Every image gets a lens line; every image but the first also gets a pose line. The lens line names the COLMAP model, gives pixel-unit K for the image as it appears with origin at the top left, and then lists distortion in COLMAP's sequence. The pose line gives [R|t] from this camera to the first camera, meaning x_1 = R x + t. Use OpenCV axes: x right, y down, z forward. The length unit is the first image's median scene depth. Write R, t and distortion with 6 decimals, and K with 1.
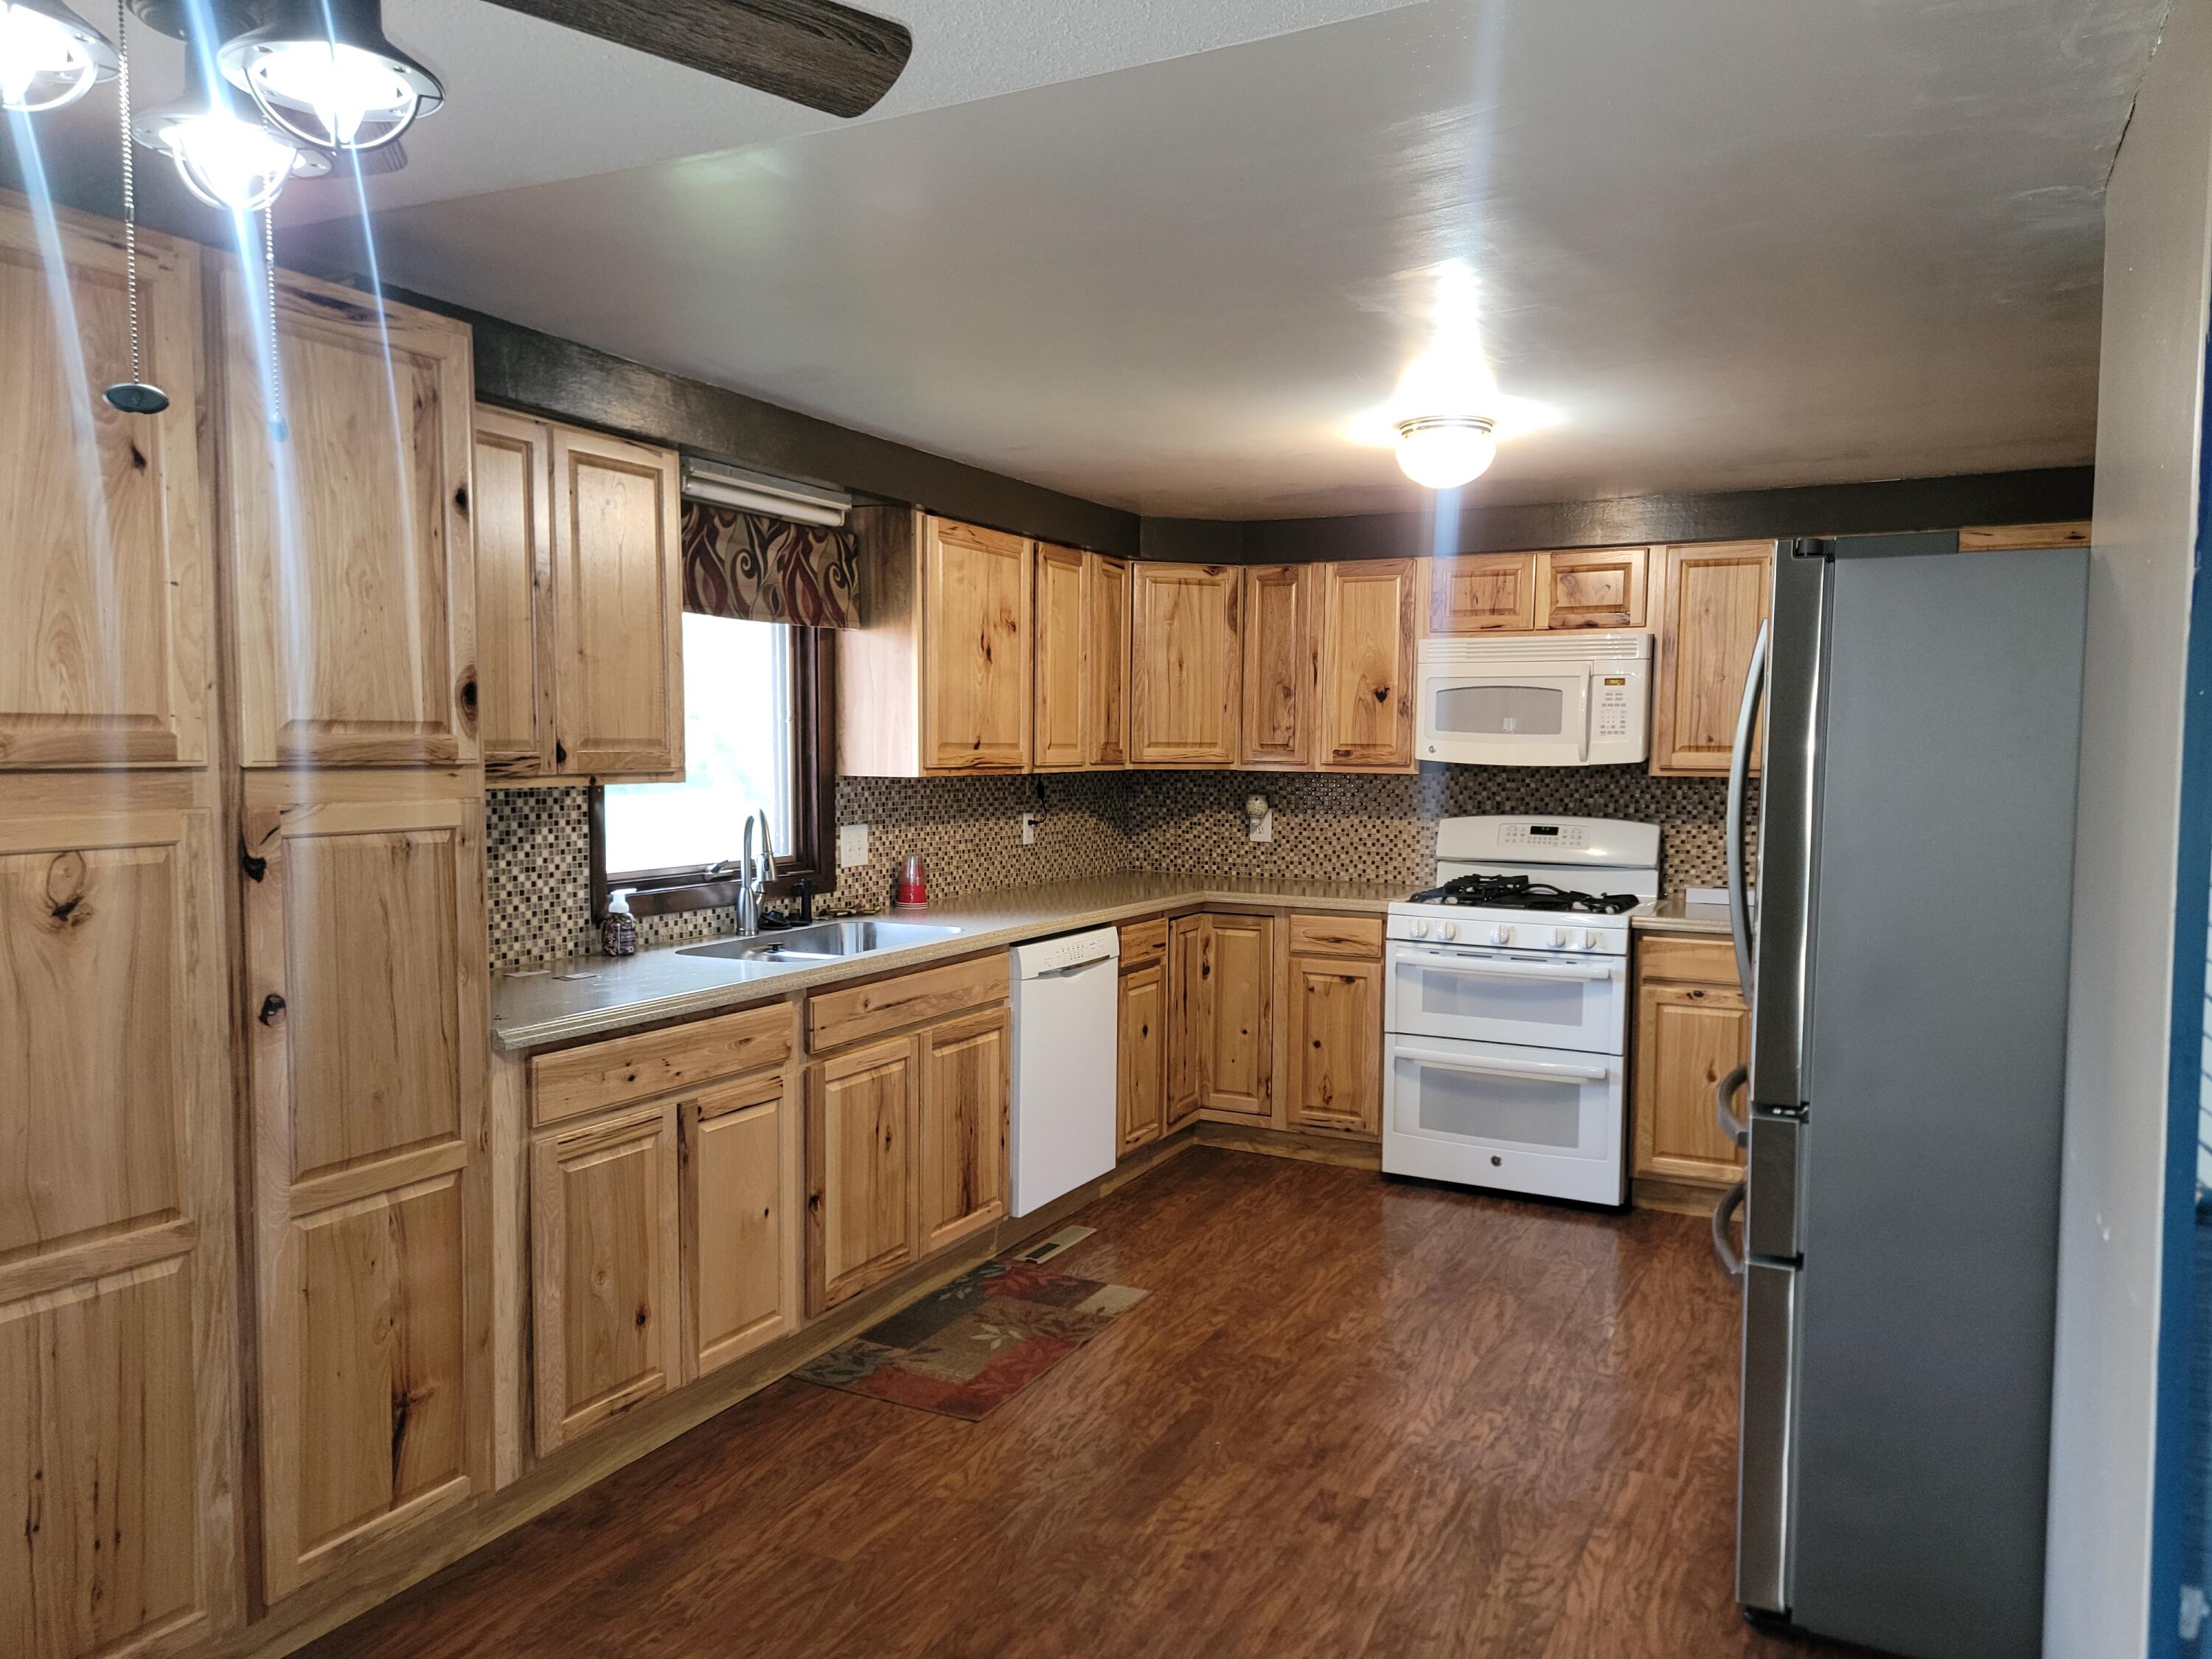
lens RADIAL K [[1533.3, 0, 1168.9], [0, 1533.3, 833.0], [0, 0, 1]] dist [0.068426, -0.048619]
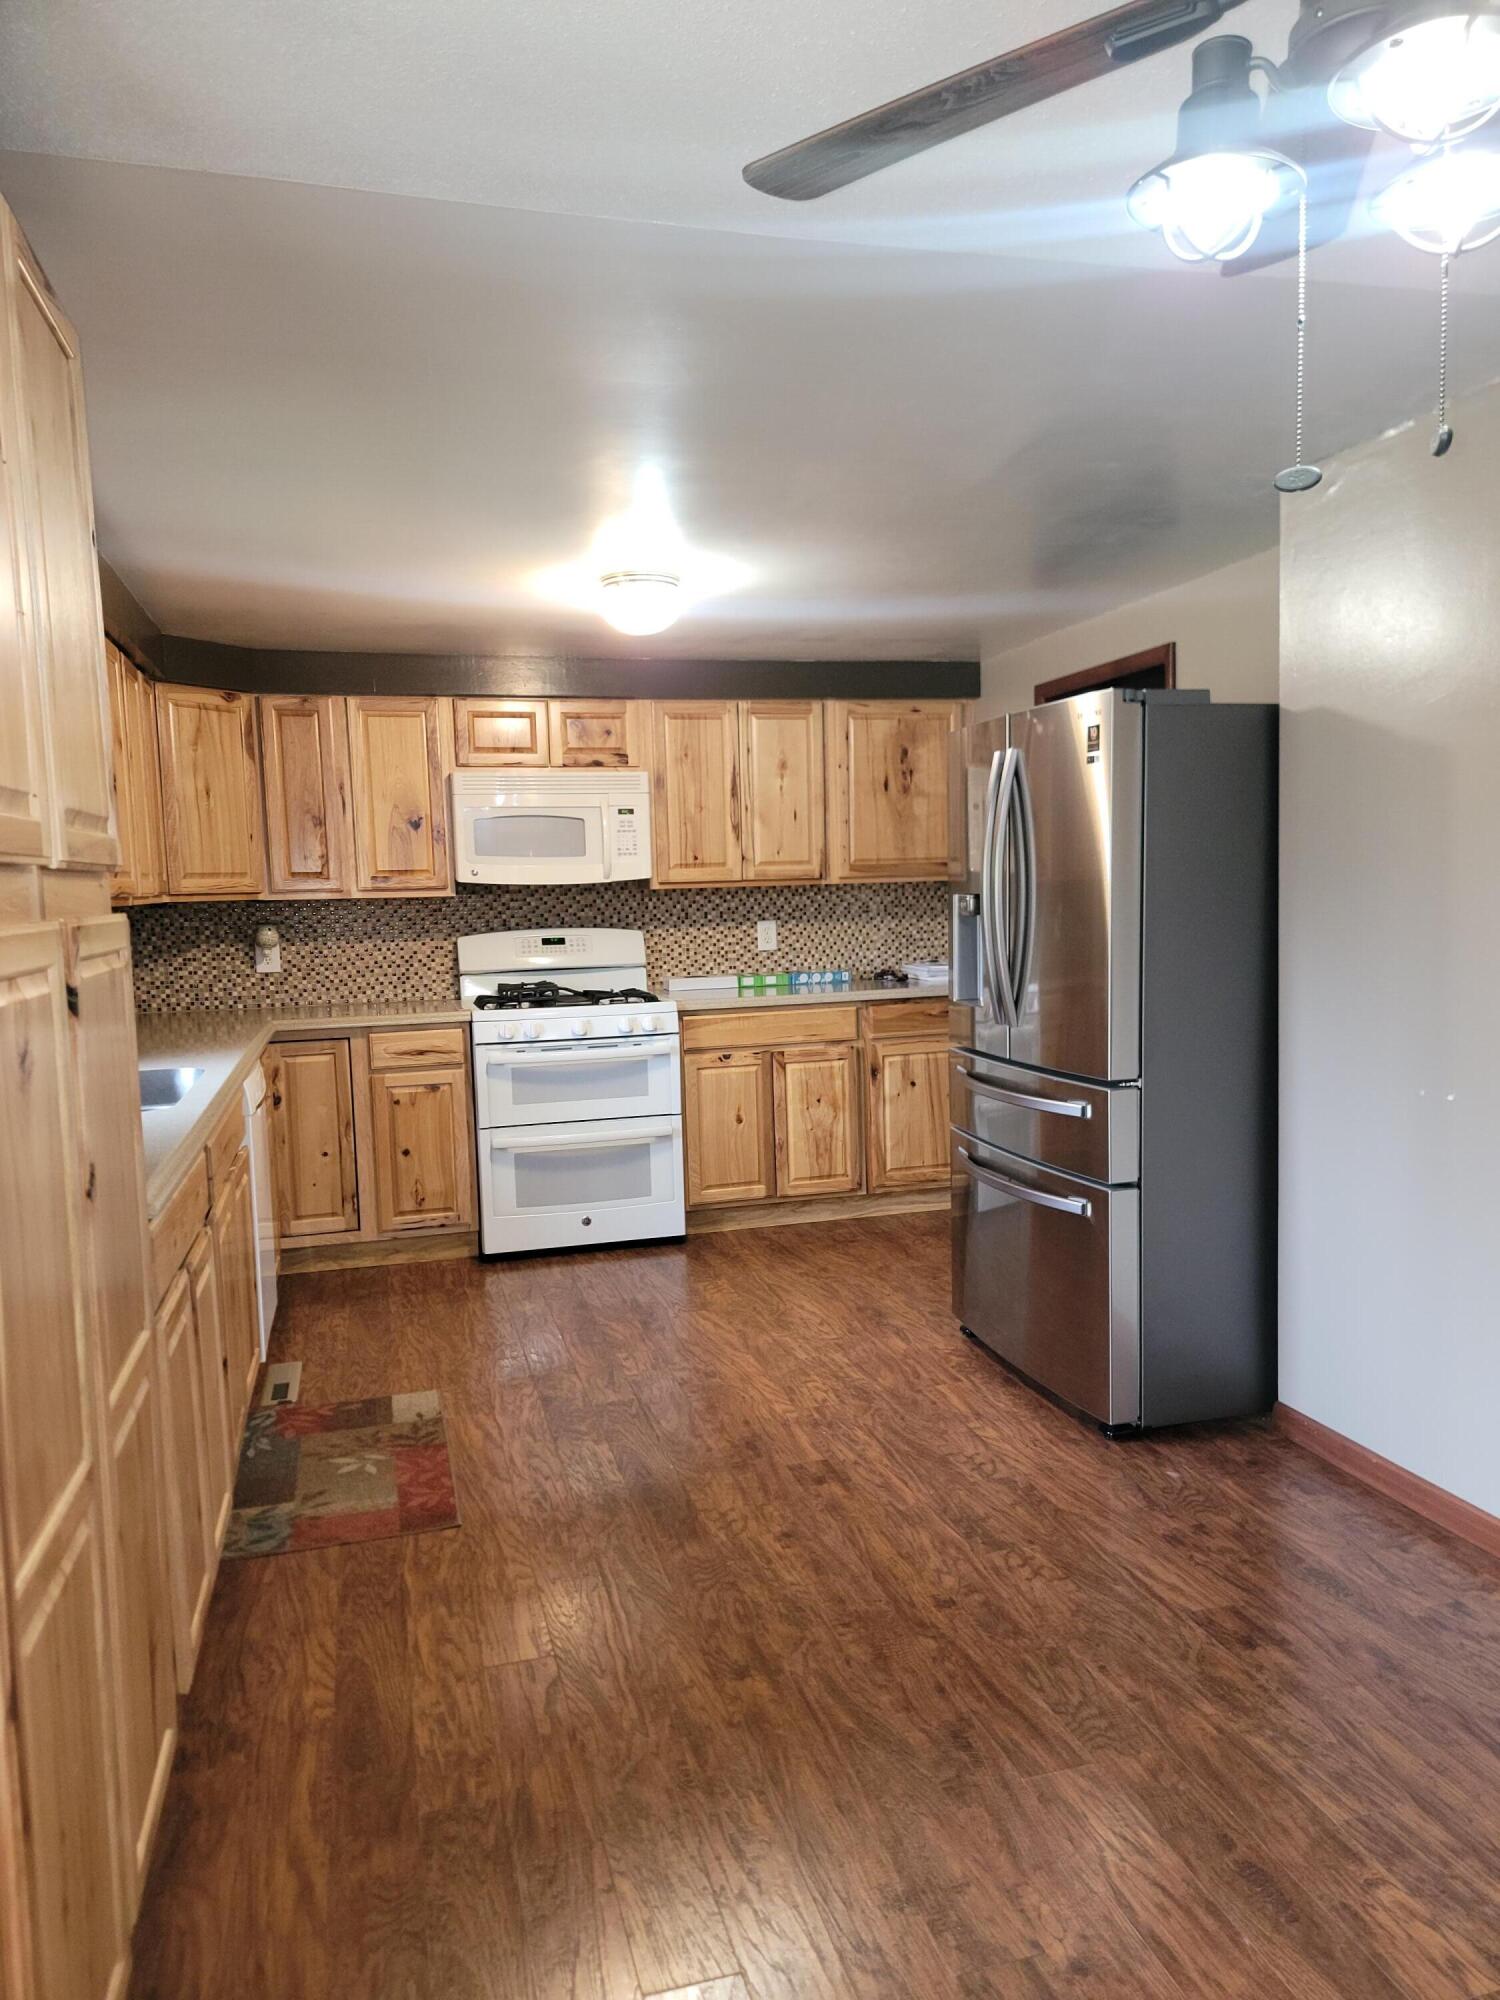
lens RADIAL K [[1386.3, 0, 753.6], [0, 1386.3, 1002.5], [0, 0, 1]] dist [0.068426, -0.048619]
pose [[0.748085, -0.085778, 0.658036, -0.358410], [0.074299, 0.996202, 0.045393, 0.008567], [-0.659430, 0.014934, 0.751617, 0.118719]]
